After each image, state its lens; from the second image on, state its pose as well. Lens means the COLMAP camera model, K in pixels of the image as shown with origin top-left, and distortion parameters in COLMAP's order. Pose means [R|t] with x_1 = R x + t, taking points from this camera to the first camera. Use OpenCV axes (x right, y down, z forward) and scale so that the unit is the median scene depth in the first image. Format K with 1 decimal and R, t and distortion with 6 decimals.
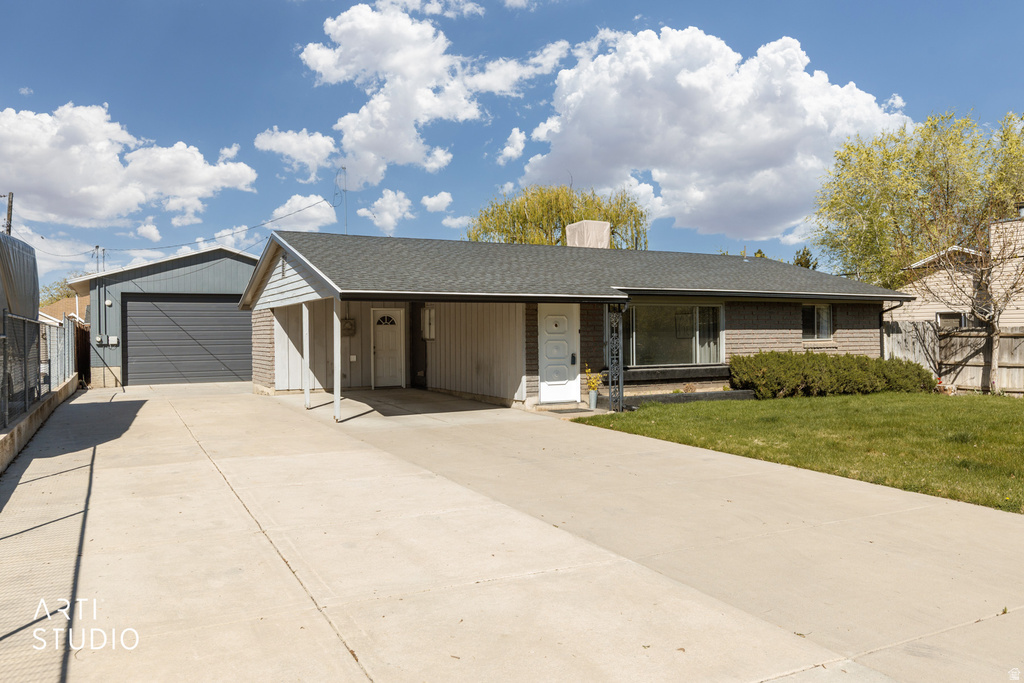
lens RADIAL K [[745.1, 0, 510.8], [0, 745.1, 338.3], [0, 0, 1]] dist [-0.004282, -0.001788]
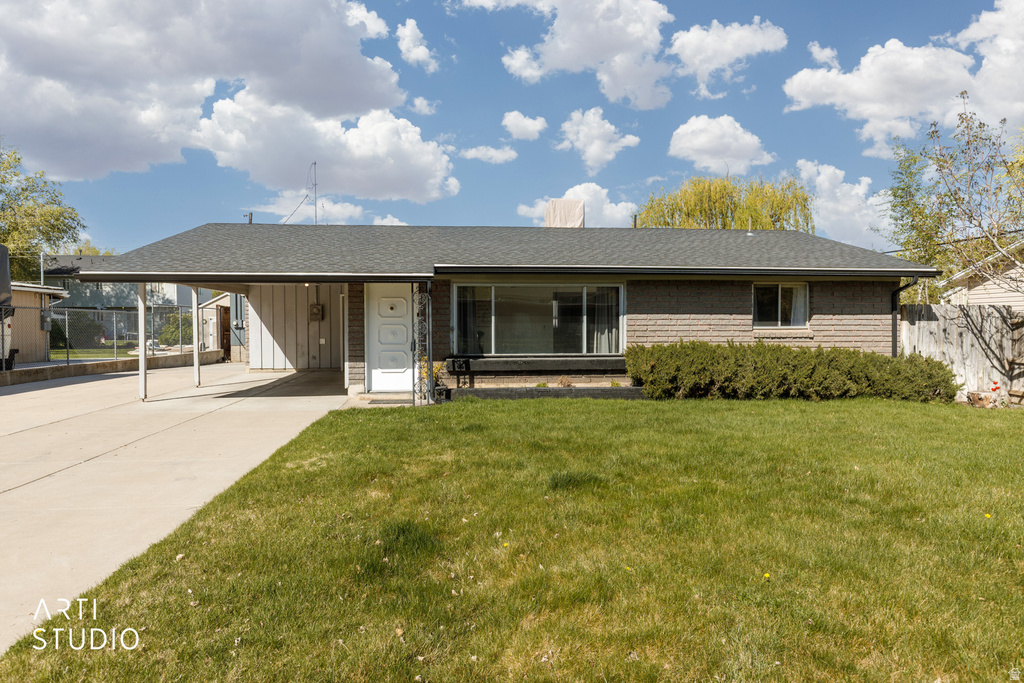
lens RADIAL K [[639.8, 0, 517.6], [0, 639.8, 347.3], [0, 0, 1]] dist [0.003746, -0.002252]
pose [[0.925801, 0.020687, -0.377444, 0.380679], [-0.008963, 0.999422, 0.032790, 0.002711], [0.377904, -0.026974, 0.925452, 0.244027]]
